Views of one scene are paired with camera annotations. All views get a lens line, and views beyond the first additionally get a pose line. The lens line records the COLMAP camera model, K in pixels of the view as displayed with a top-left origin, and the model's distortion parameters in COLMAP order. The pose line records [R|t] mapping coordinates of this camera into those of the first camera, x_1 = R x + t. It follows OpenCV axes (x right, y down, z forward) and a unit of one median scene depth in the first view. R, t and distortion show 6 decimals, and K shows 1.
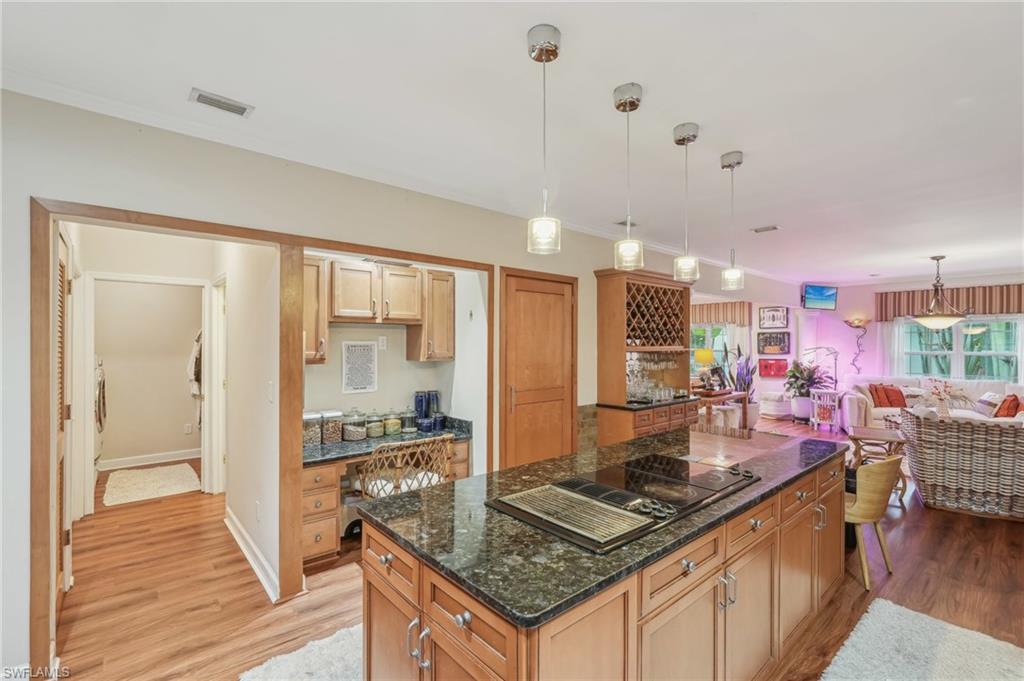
lens RADIAL K [[456.2, 0, 512.0], [0, 456.2, 340.5], [0, 0, 1]] dist [-0.000992, -0.000102]
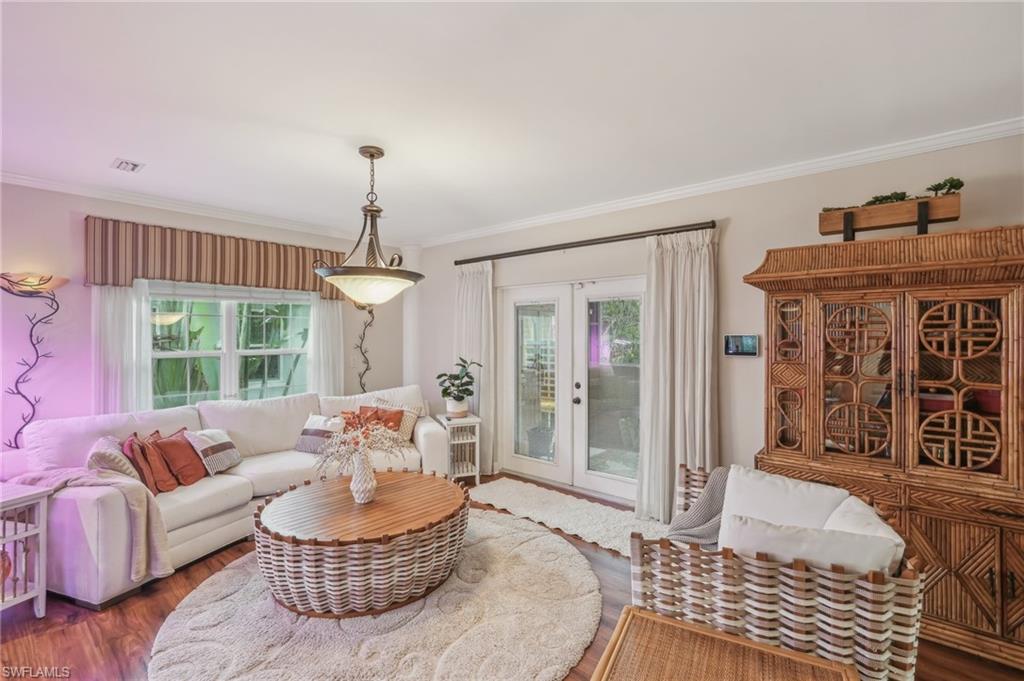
lens RADIAL K [[456.2, 0, 512.0], [0, 456.2, 340.5], [0, 0, 1]] dist [-0.000992, -0.000102]
pose [[-0.156552, -0.003728, 0.987663, 0.338004], [0.001087, 0.999992, 0.003946, 0.008509], [-0.987669, 0.001691, -0.156547, 0.703639]]
